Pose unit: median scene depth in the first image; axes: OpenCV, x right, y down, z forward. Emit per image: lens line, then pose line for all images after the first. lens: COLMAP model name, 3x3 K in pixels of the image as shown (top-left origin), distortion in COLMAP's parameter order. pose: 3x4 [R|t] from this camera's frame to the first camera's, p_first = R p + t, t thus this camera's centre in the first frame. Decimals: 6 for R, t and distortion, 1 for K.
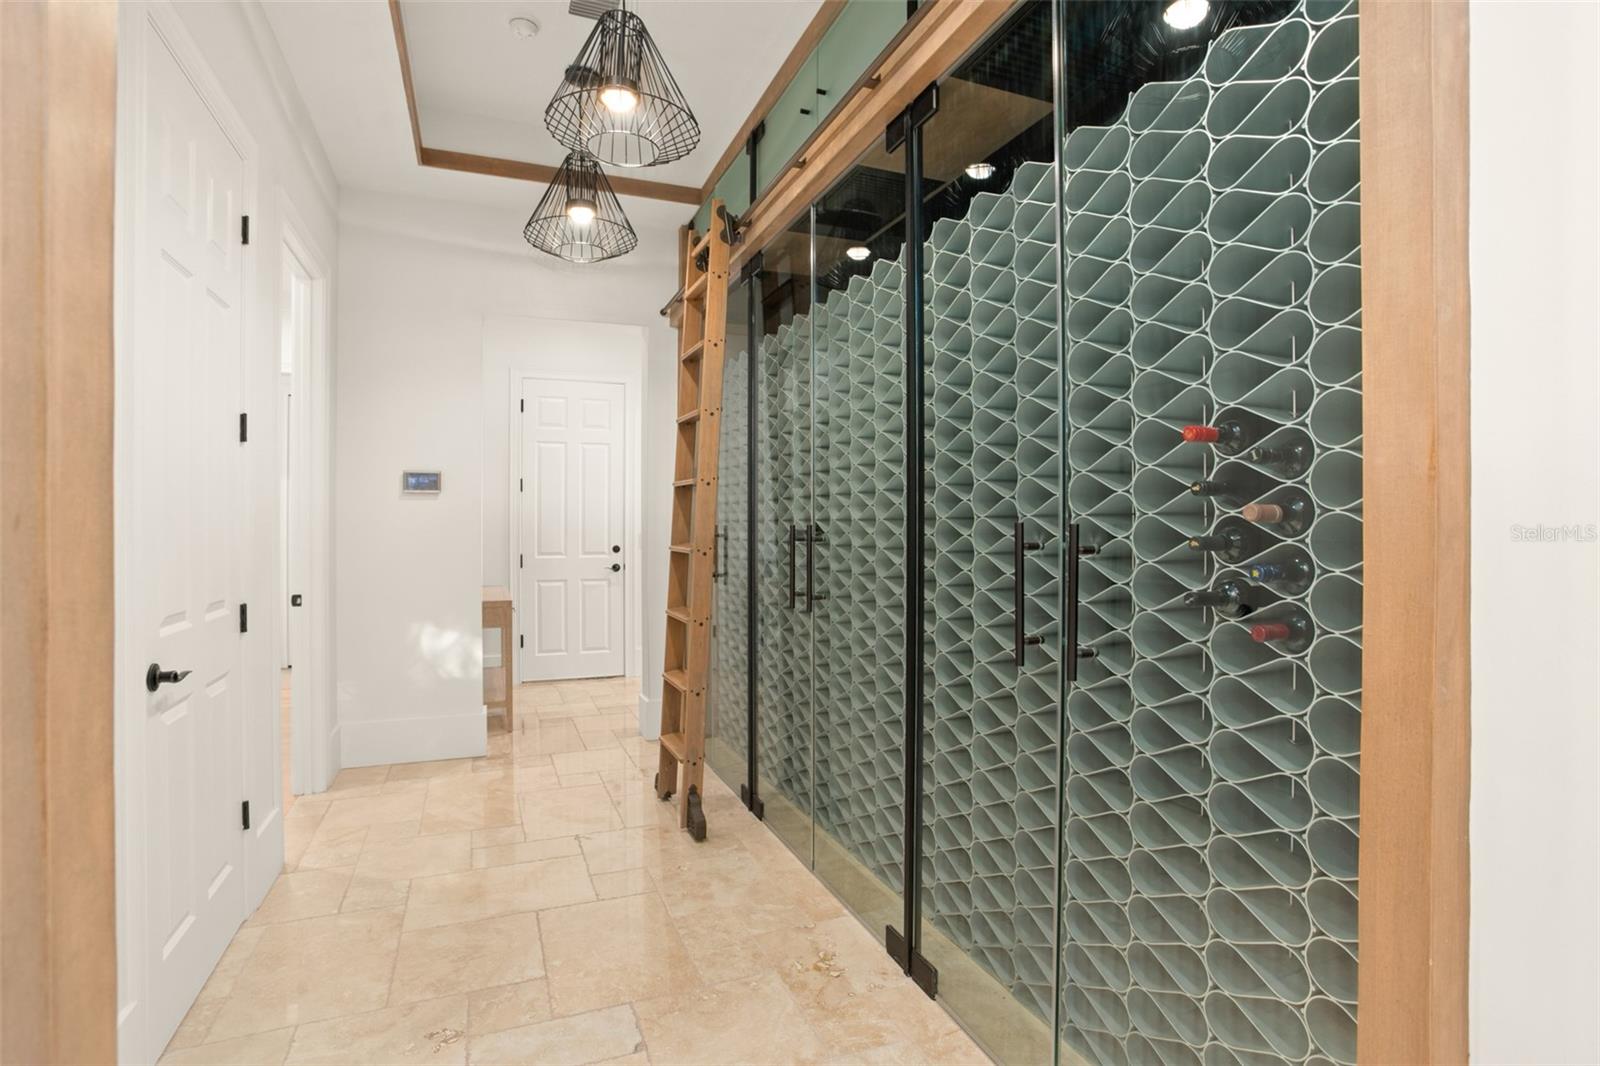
lens RADIAL K [[792.7, 0, 808.3], [0, 792.7, 528.9], [0, 0, 1]] dist [-0.069755, 0.030654]
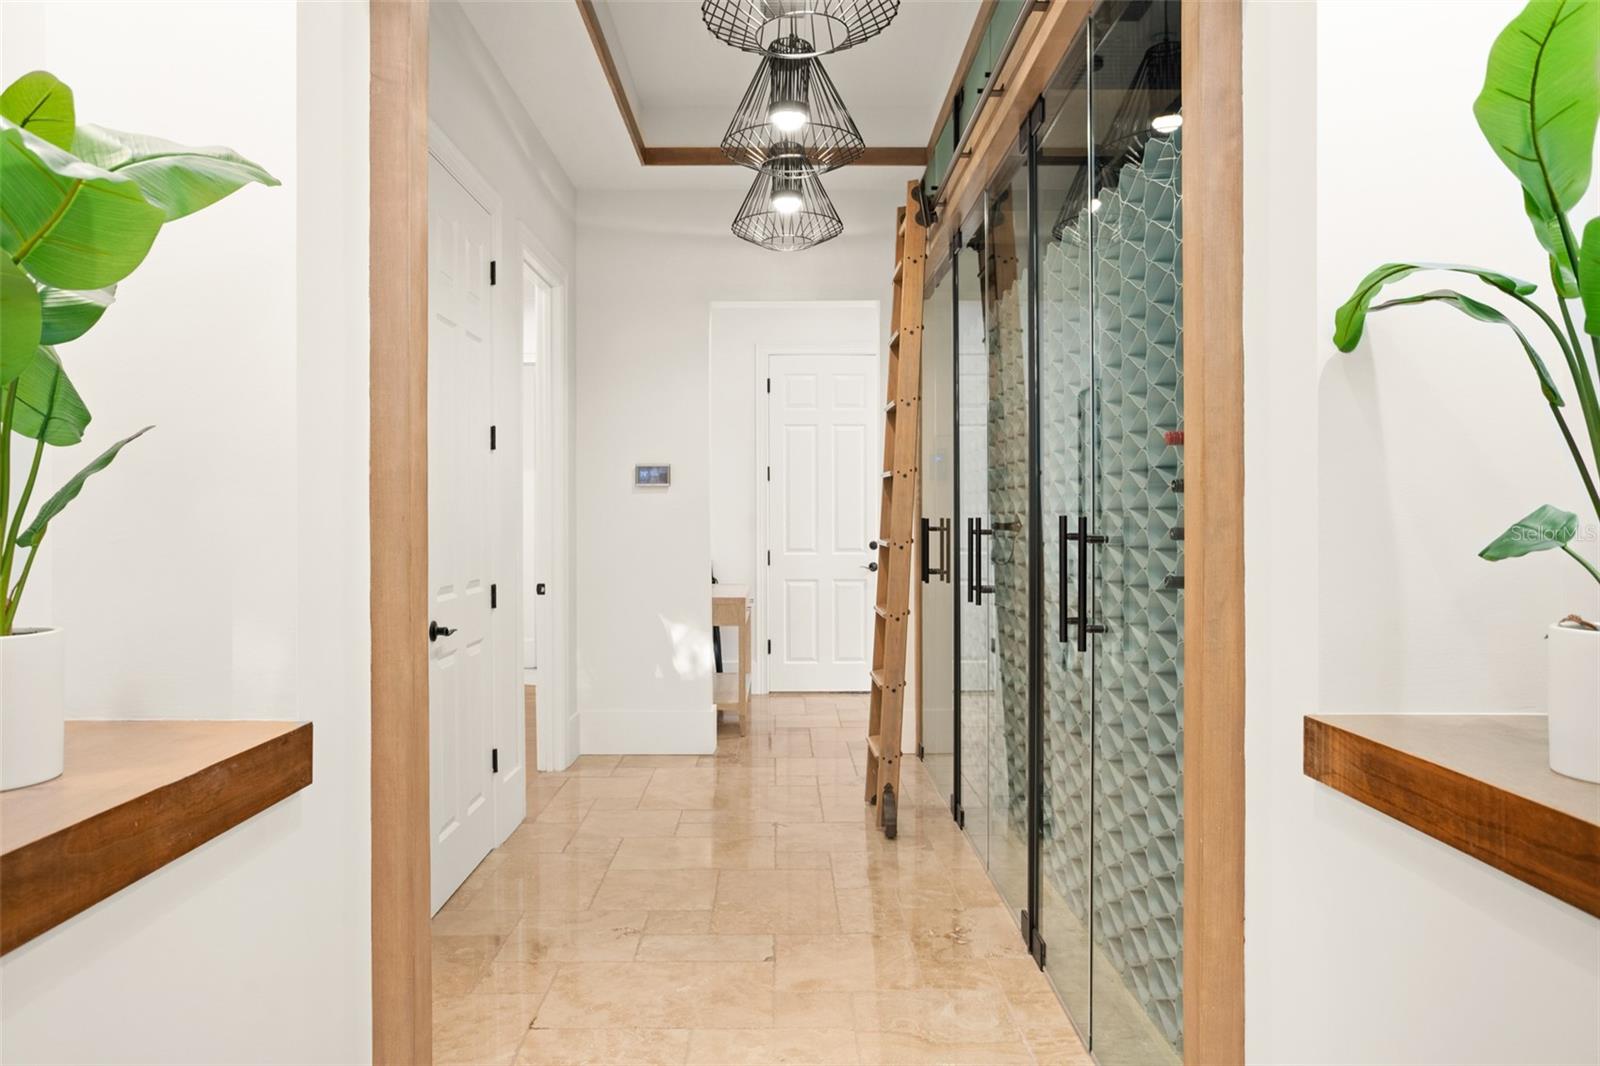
lens RADIAL K [[1098.3, 0, 800.0], [0, 1098.3, 533.0], [0, 0, 1]] dist [-0.048156, 0.000524]
pose [[0.930278, 0.002551, -0.366845, 0.268217], [0.000953, 0.999956, 0.009371, 0.001068], [0.366853, -0.009068, 0.930235, -0.328463]]
